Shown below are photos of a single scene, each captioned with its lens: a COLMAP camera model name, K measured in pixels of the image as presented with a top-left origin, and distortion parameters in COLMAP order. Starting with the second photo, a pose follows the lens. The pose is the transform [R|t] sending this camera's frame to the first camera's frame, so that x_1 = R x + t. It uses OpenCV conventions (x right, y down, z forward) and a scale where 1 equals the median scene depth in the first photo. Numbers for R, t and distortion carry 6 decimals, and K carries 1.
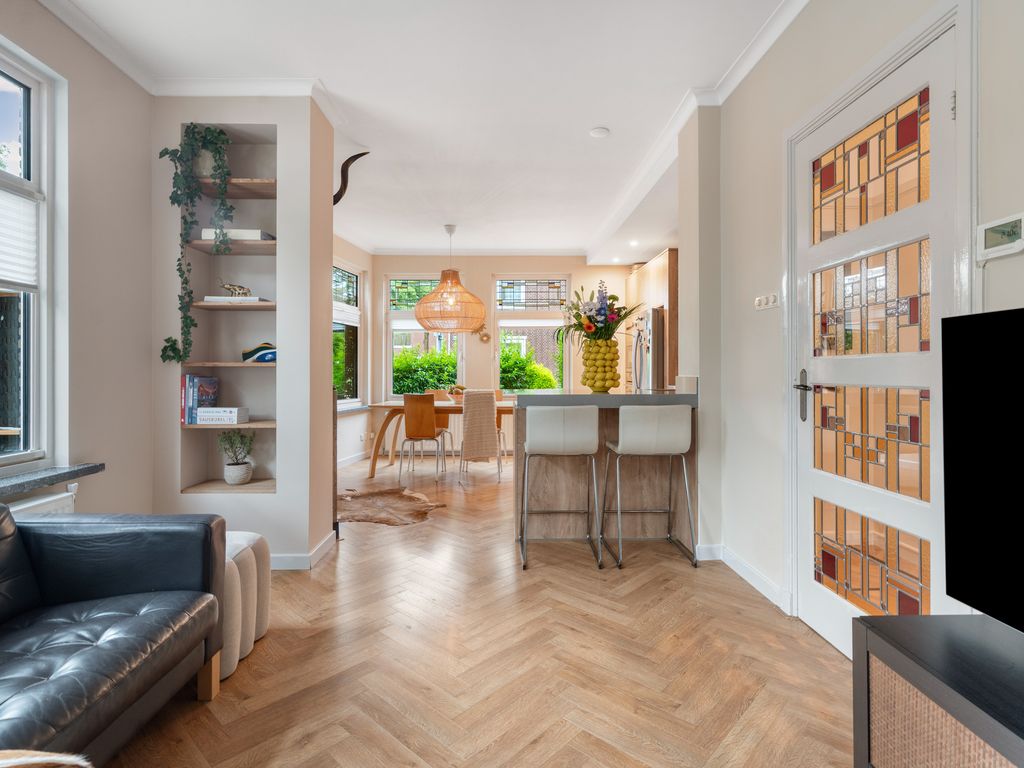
lens RADIAL K [[540.2, 0, 513.5], [0, 540.2, 370.8], [0, 0, 1]] dist [0.002379, 0.001188]
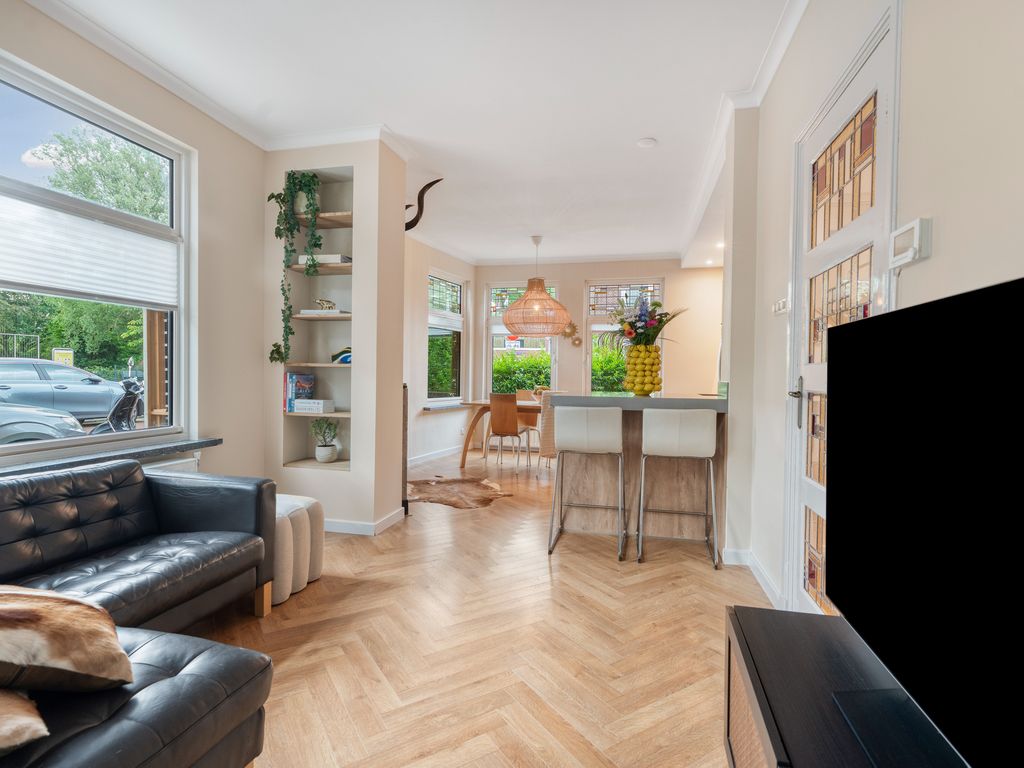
lens RADIAL K [[530.2, 0, 512.0], [0, 530.2, 384.0], [0, 0, 1]] dist [0.000264, 0.000965]
pose [[0.966119, 0.020012, -0.257320, 0.209448], [-0.014645, 0.999634, 0.022755, -0.002343], [0.257681, -0.018215, 0.966058, -0.055210]]
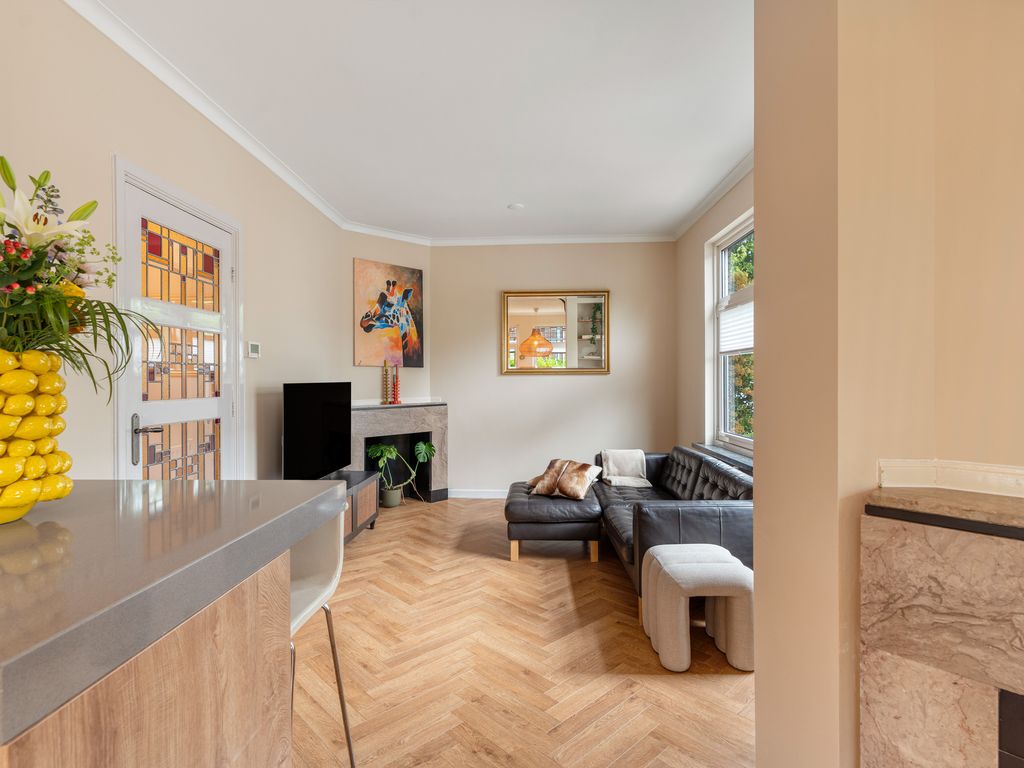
lens RADIAL K [[530.2, 0, 512.0], [0, 530.2, 384.0], [0, 0, 1]] dist [0.000264, 0.000965]
pose [[-0.998301, 0.005327, 0.058019, -0.169050], [0.005726, 0.999961, 0.006723, -0.046456], [-0.057981, 0.007044, -0.998293, 1.475589]]
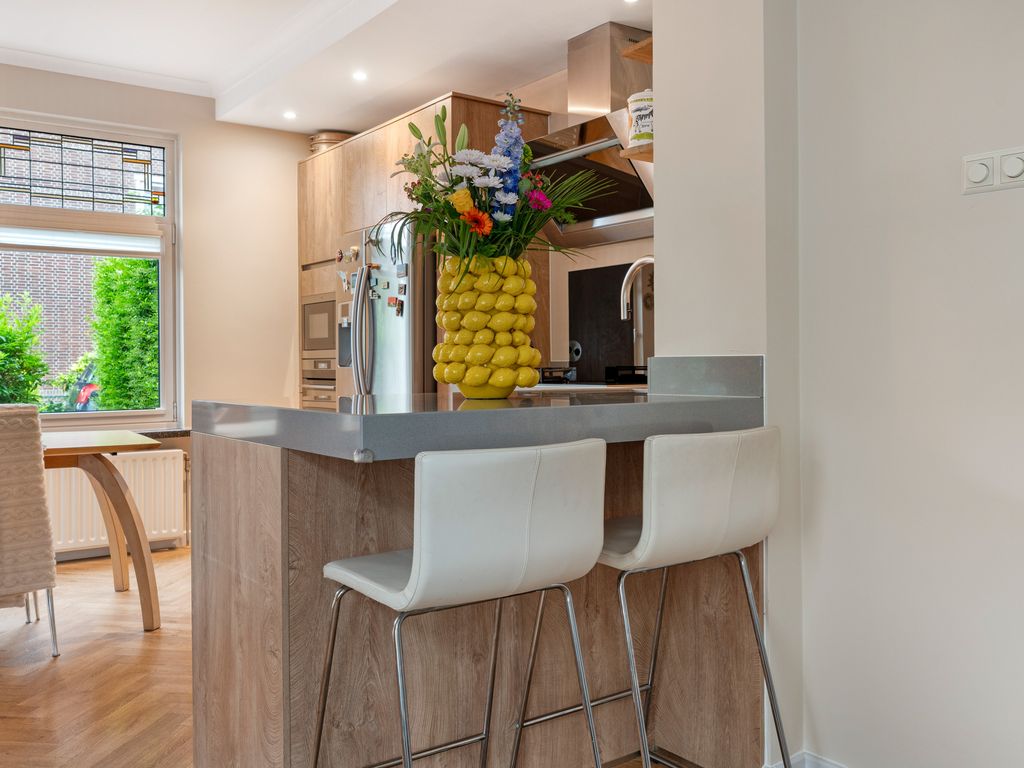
lens RADIAL K [[909.6, 0, 513.1], [0, 909.6, 362.4], [0, 0, 1]] dist [0.002533, -0.000963]
pose [[0.823023, -0.001622, 0.568005, -0.208526], [0.002821, 0.999995, -0.001232, 0.016565], [-0.568001, 0.002616, 0.823024, 0.549863]]
